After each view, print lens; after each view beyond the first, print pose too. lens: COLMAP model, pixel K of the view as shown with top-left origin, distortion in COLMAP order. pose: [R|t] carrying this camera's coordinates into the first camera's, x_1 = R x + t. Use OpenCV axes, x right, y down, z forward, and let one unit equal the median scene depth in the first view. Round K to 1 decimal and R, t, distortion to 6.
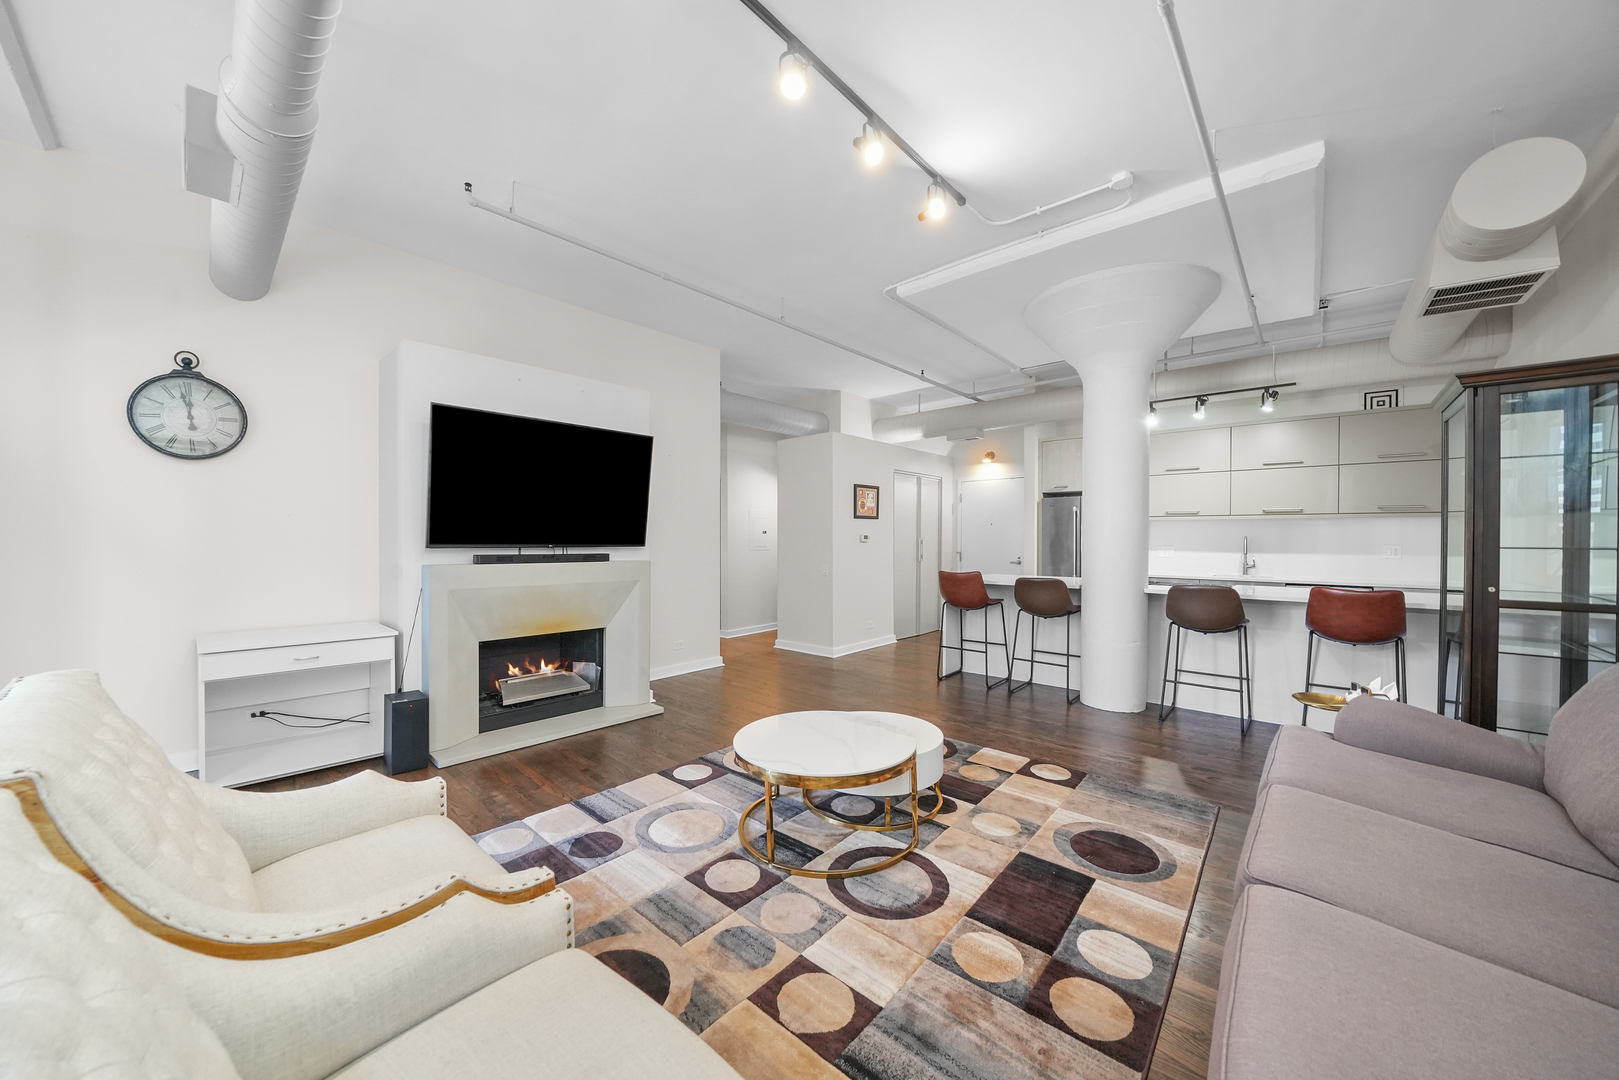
lens RADIAL K [[566.0, 0, 805.6], [0, 566.0, 539.3], [0, 0, 1]] dist [-0.023283, 0.000078]
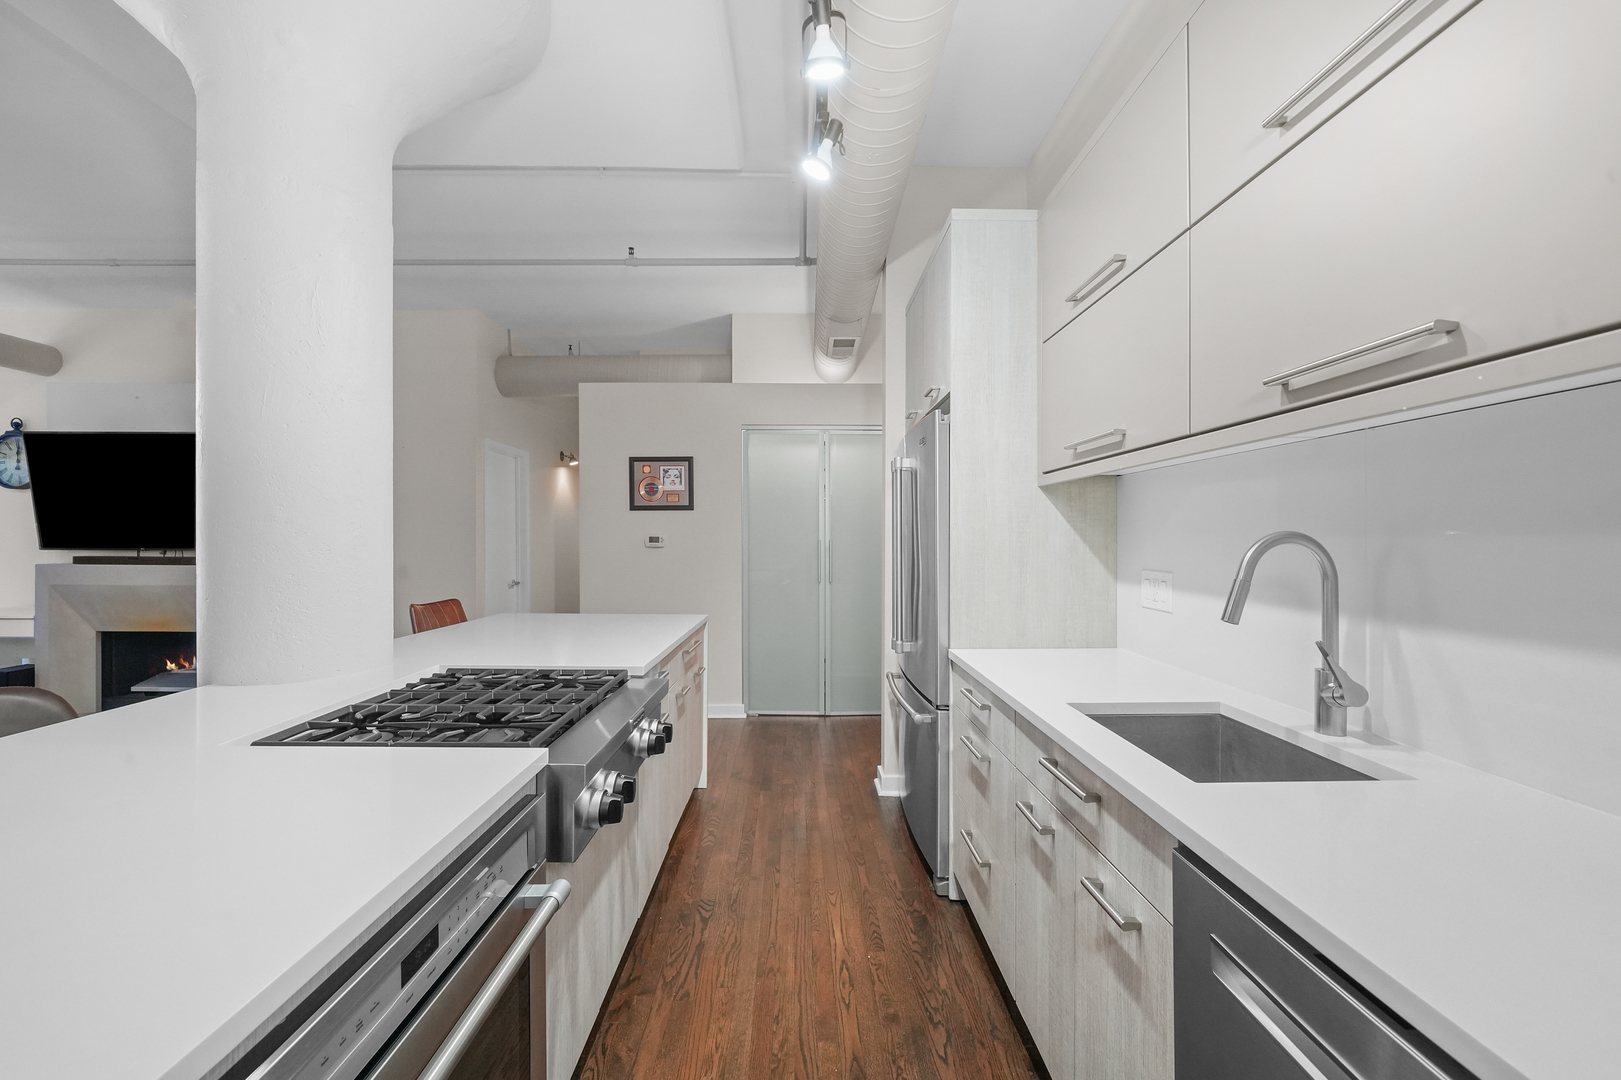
lens RADIAL K [[629.6, 0, 810.5], [0, 629.6, 540.0], [0, 0, 1]] dist [-0.009193, 0.000053]
pose [[0.687487, -0.000502, -0.726196, 1.285808], [-0.000057, 1.000000, -0.000745, -0.004323], [0.726197, 0.000553, 0.687487, 1.122934]]
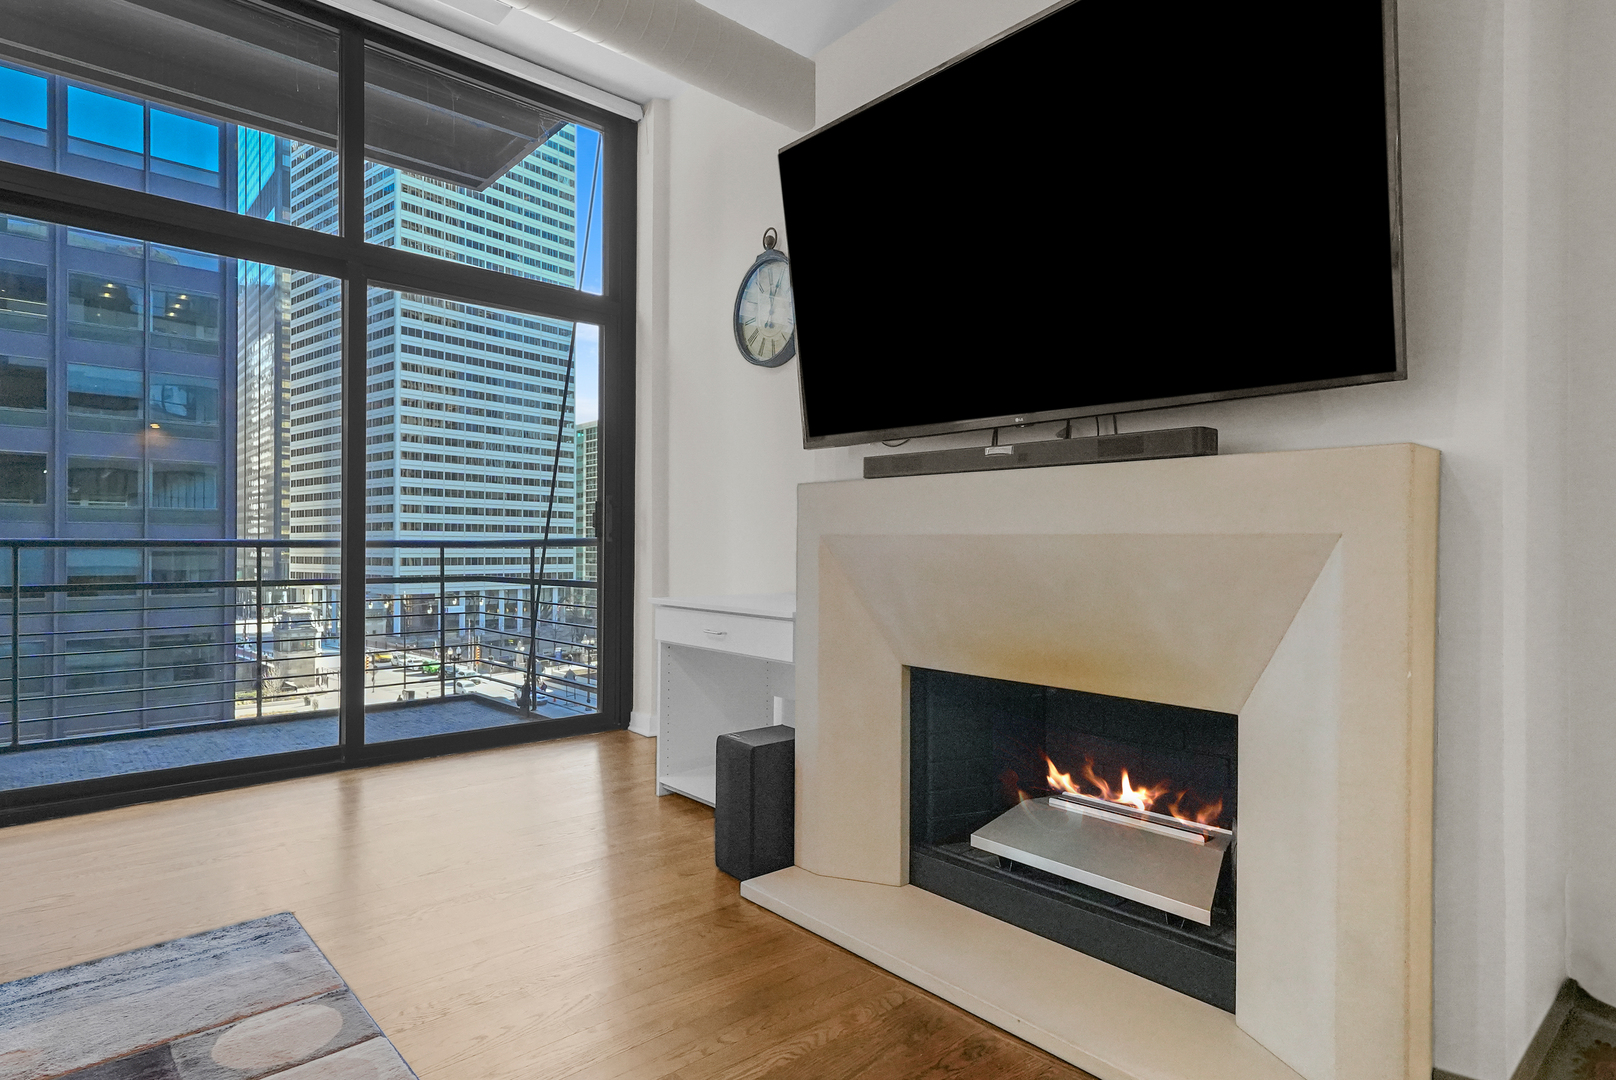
lens RADIAL K [[875.0, 0, 808.0], [0, 875.0, 540.0], [0, 0, 1]] dist [0.002025, 0.001077]
pose [[-0.105873, -0.014205, -0.994278, 0.078508], [-0.007769, 0.999879, -0.013458, 0.092636], [0.994349, 0.006299, -0.105971, 0.942998]]
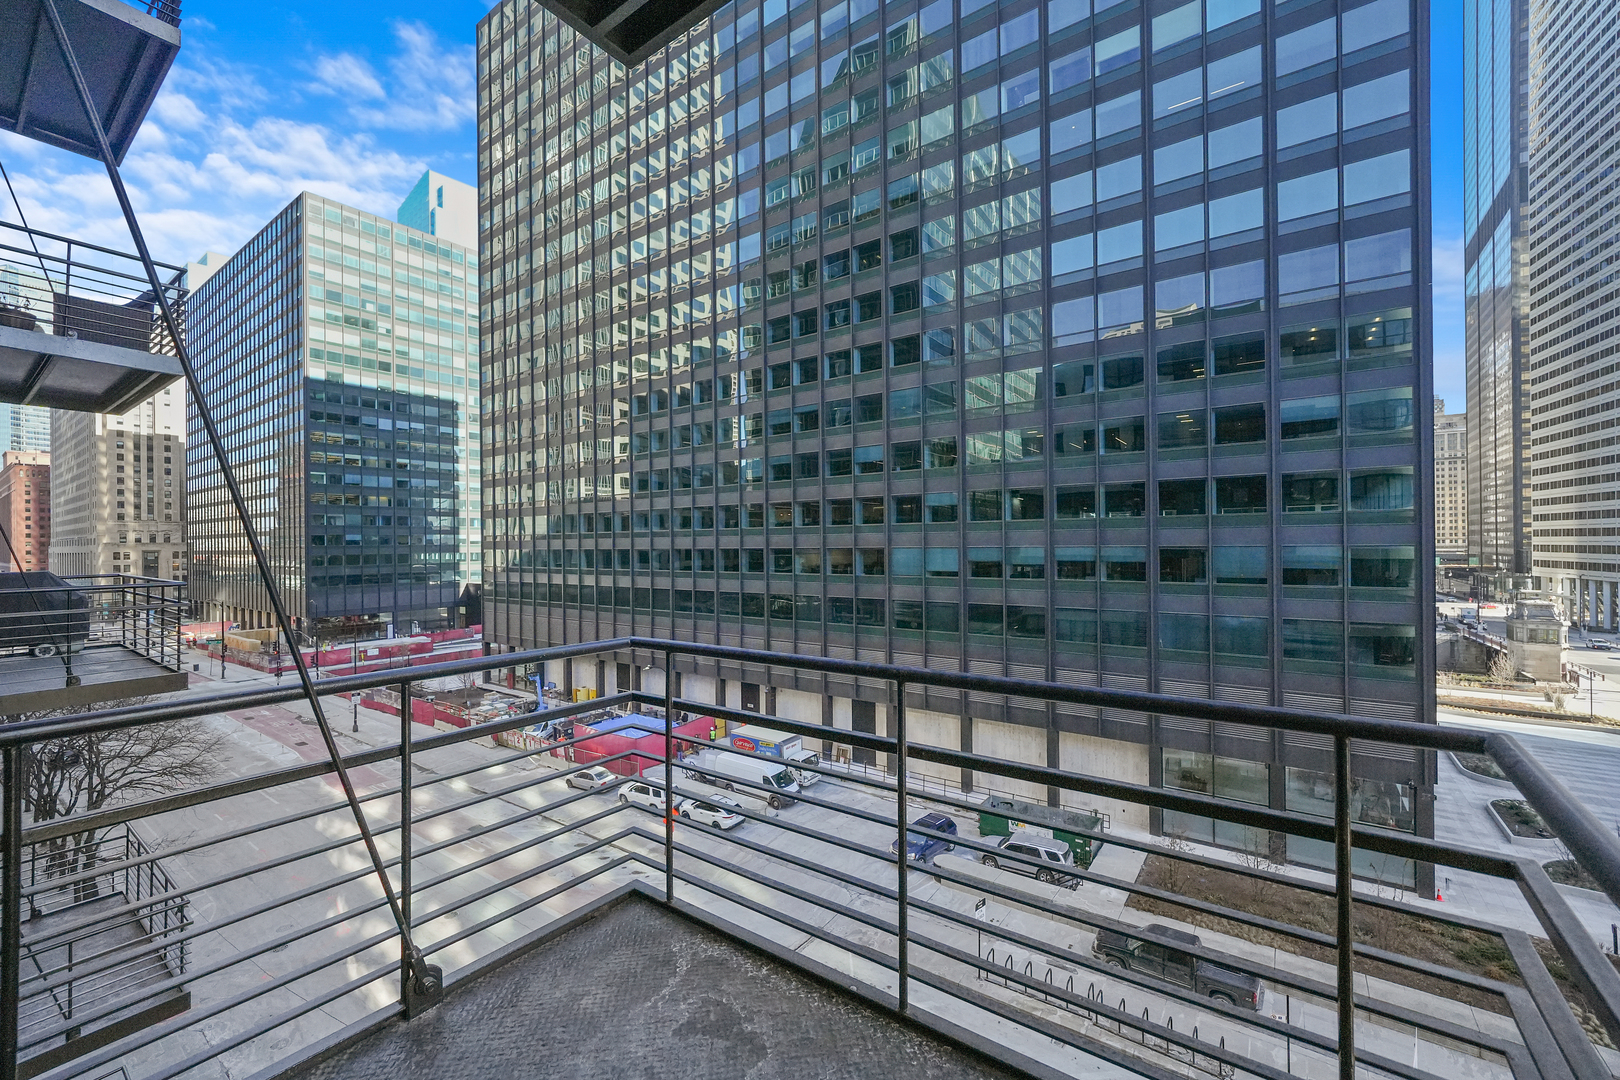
lens RADIAL K [[662.3, 0, 801.8], [0, 662.3, 544.4], [0, 0, 1]] dist [-0.000227, 0.000328]
pose [[-0.995714, 0.007136, -0.092205, -1.040373], [0.006425, 0.999947, 0.008010, -0.026514], [0.092257, 0.007383, -0.995708, 0.450801]]
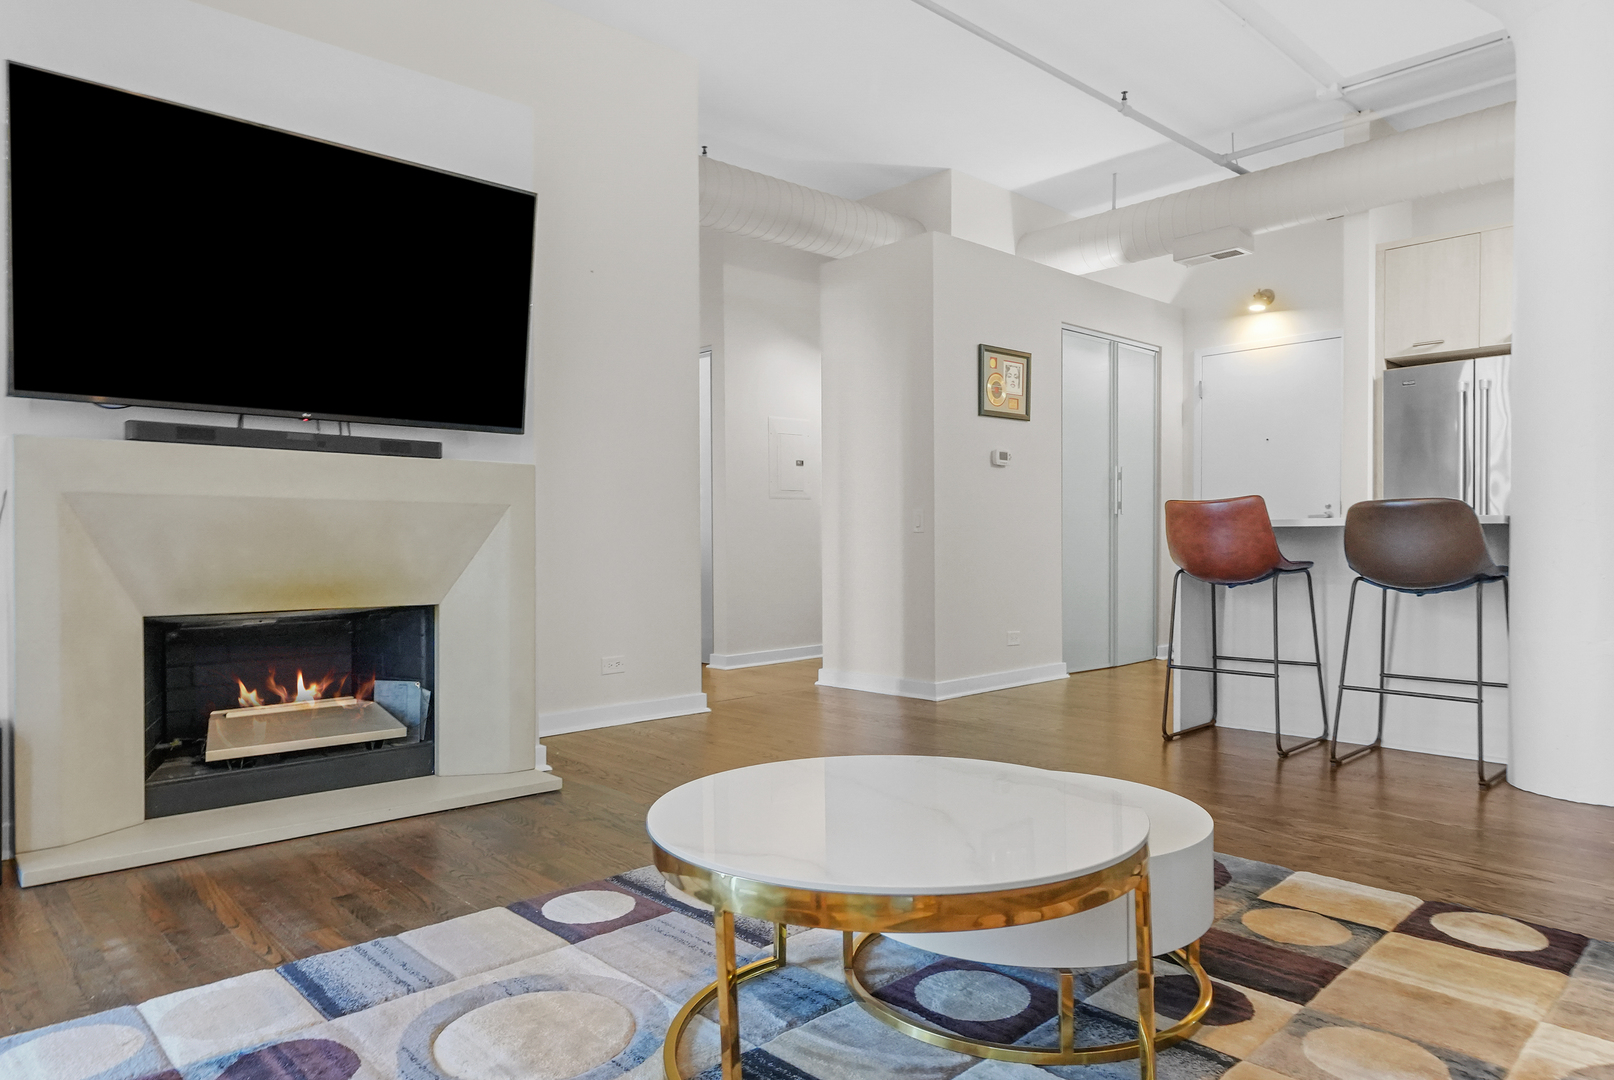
lens RADIAL K [[1005.2, 0, 808.5], [0, 1005.2, 550.7], [0, 0, 1]] dist [-0.001126, -0.001414]
pose [[0.996287, -0.004574, -0.085968, 0.023925], [0.005546, 0.999923, 0.011071, 0.116751], [0.085911, -0.011507, 0.996236, 0.224115]]
